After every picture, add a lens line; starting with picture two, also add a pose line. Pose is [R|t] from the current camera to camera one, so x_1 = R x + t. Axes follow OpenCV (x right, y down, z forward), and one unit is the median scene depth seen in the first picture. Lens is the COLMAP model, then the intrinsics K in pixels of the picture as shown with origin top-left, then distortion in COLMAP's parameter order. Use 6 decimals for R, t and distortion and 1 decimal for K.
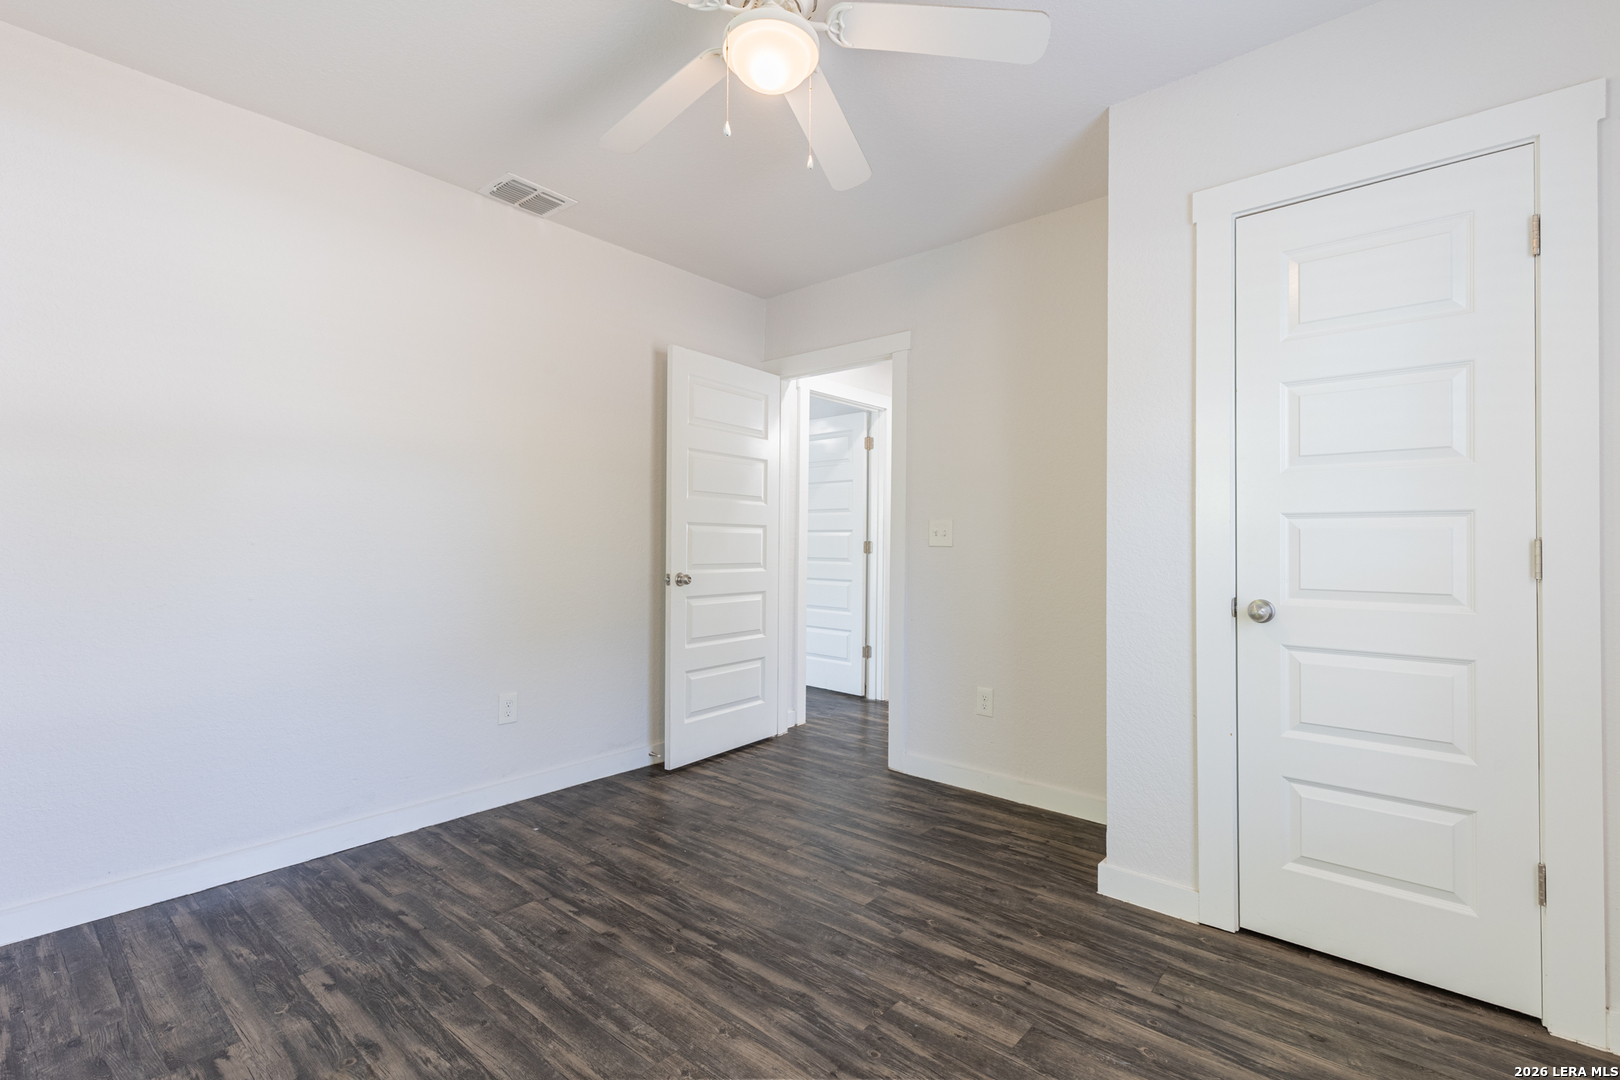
lens RADIAL K [[729.0, 0, 819.1], [0, 729.0, 537.1], [0, 0, 1]] dist [0.008254, -0.002860]
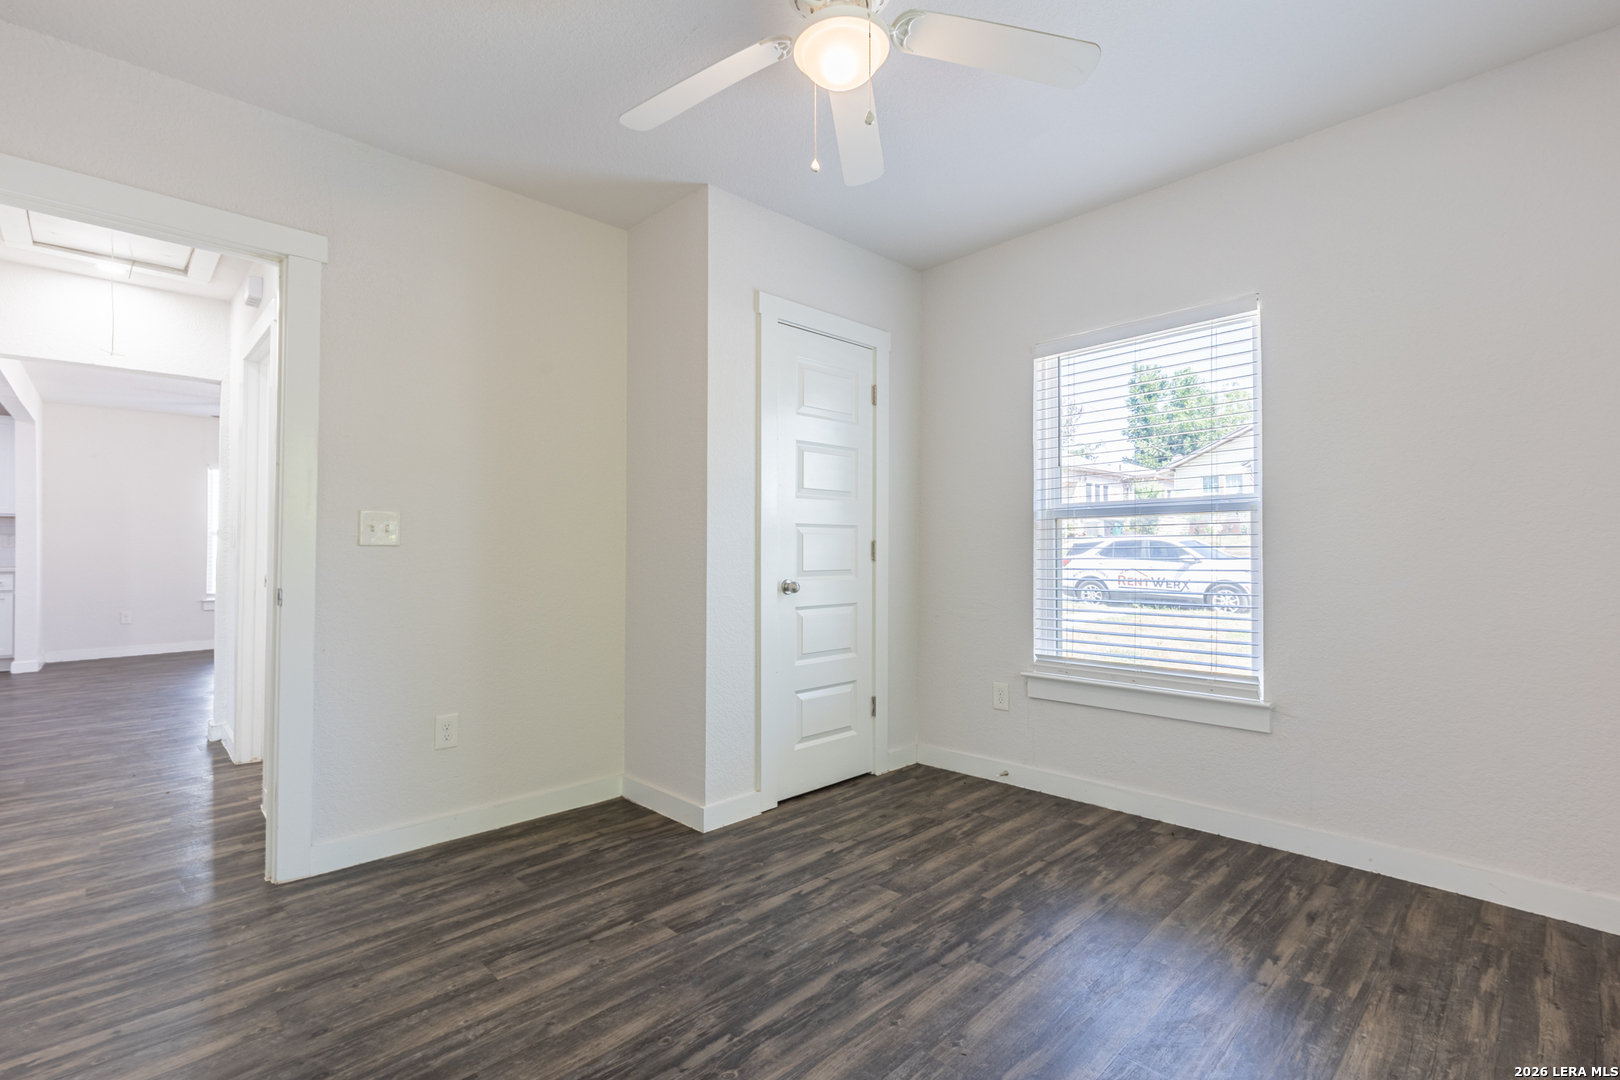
lens RADIAL K [[729.0, 0, 815.4], [0, 729.0, 540.7], [0, 0, 1]] dist [0.008254, -0.002860]
pose [[0.098807, 0.003457, 0.995101, -0.944623], [-0.008807, 0.999958, -0.002600, 0.008269], [-0.995068, -0.008506, 0.098833, 0.829955]]
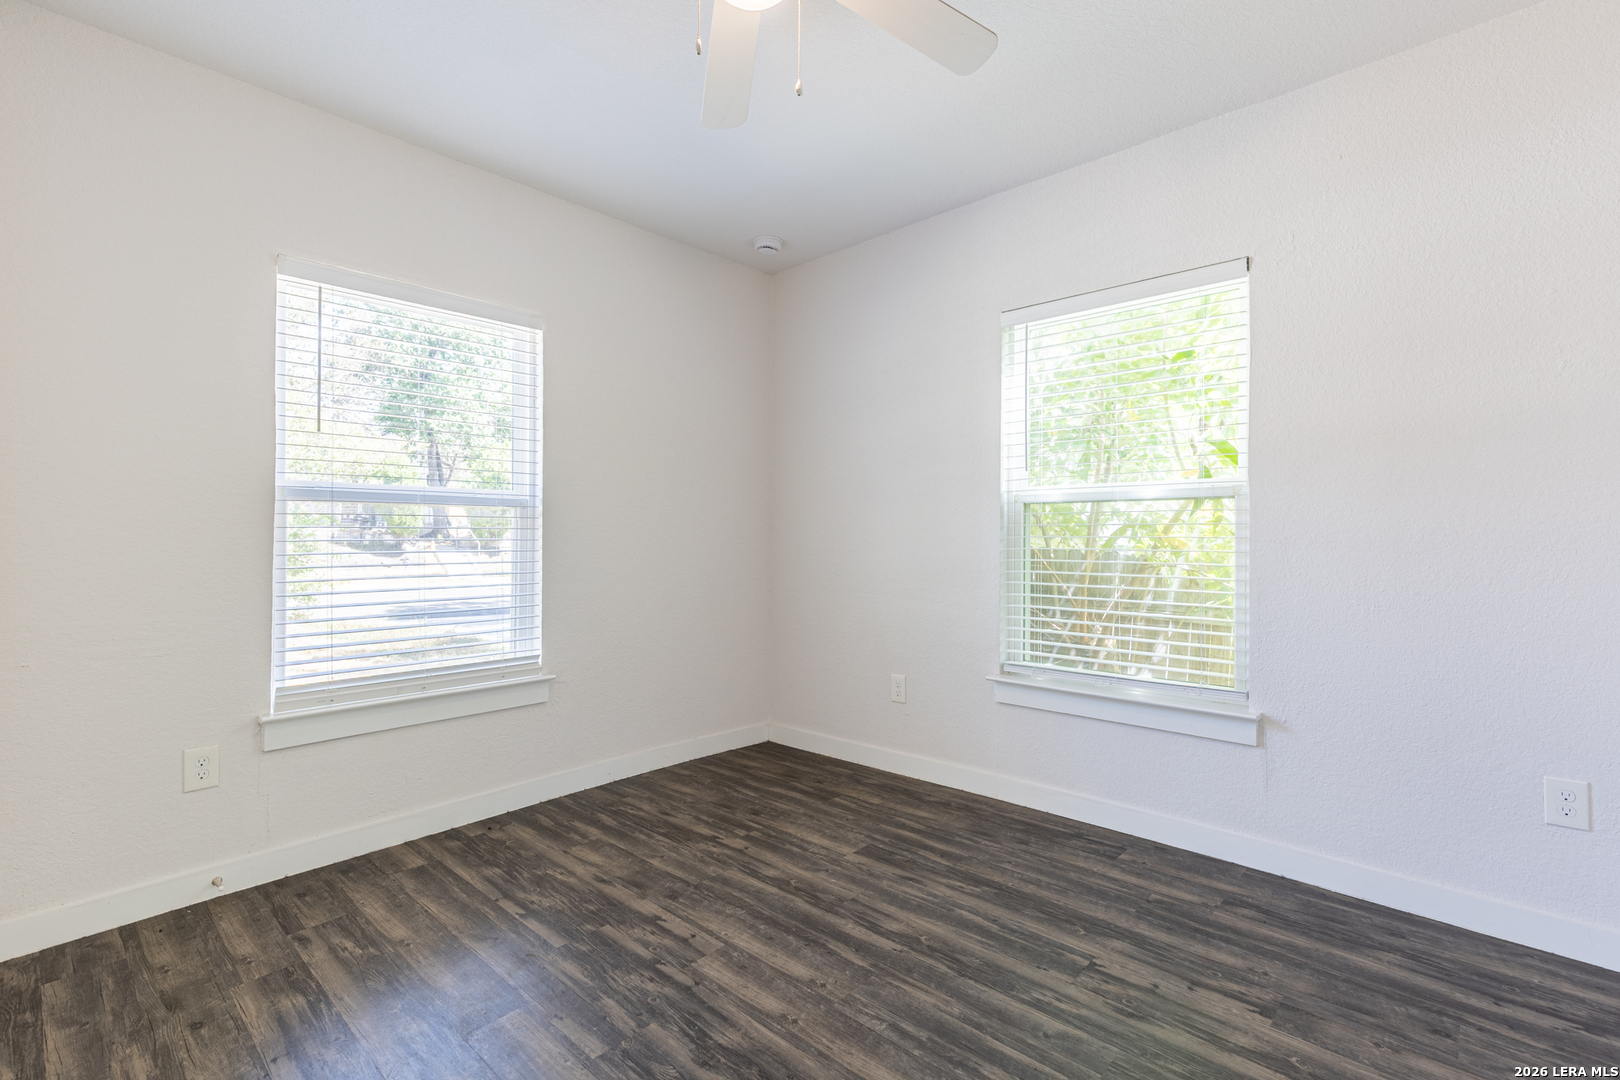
lens RADIAL K [[729.0, 0, 808.9], [0, 729.0, 538.1], [0, 0, 1]] dist [0.008254, -0.002860]
pose [[-0.998760, -0.005178, 0.049506, -0.161273], [-0.006169, 0.999783, -0.019887, 0.032686], [-0.049392, -0.020168, -0.998576, 1.639705]]
